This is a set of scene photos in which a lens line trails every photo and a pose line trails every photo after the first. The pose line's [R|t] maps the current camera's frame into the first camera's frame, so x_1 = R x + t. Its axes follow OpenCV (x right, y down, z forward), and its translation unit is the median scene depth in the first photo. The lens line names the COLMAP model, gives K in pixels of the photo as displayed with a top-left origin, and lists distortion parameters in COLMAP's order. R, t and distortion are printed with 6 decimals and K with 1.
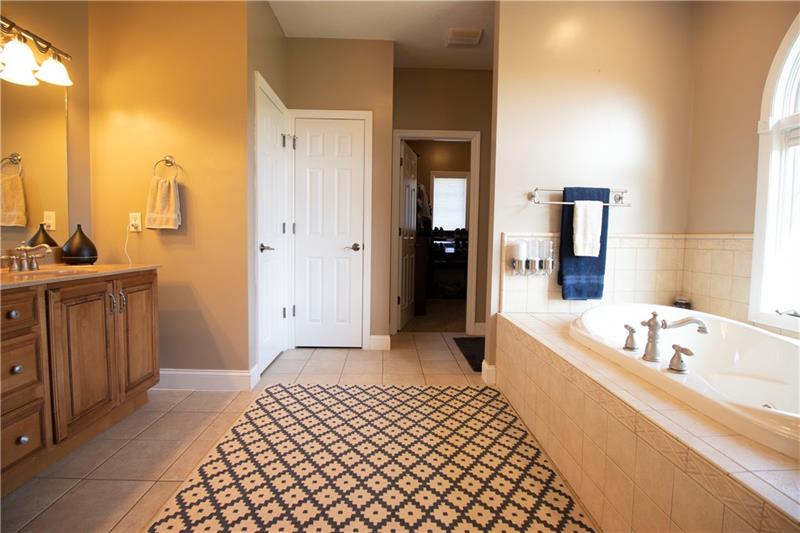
lens RADIAL K [[372.3, 0, 398.0], [0, 372.3, 261.9], [0, 0, 1]] dist [0.003123, -0.000303]
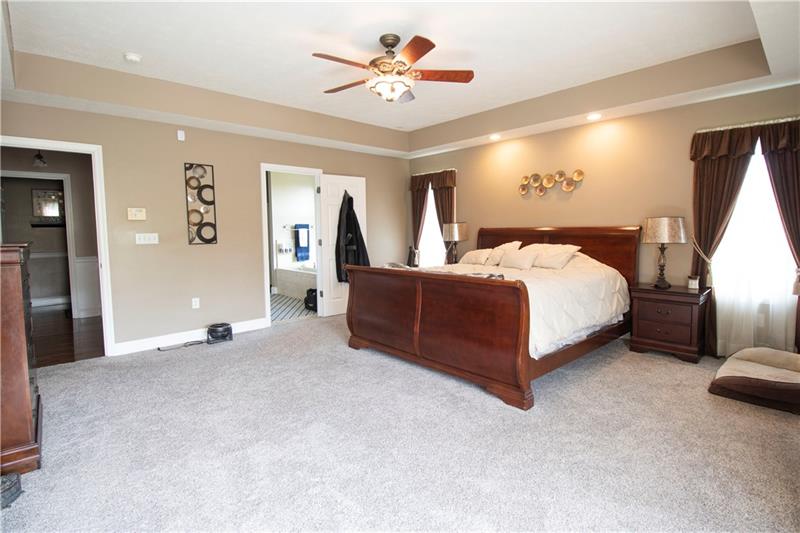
lens RADIAL K [[372.3, 0, 398.0], [0, 372.3, 261.9], [0, 0, 1]] dist [0.003123, -0.000303]
pose [[0.749201, -0.081688, 0.657286, -0.934674], [0.060497, 0.996657, 0.054909, -0.011184], [-0.659574, -0.001374, 0.751639, -1.813710]]
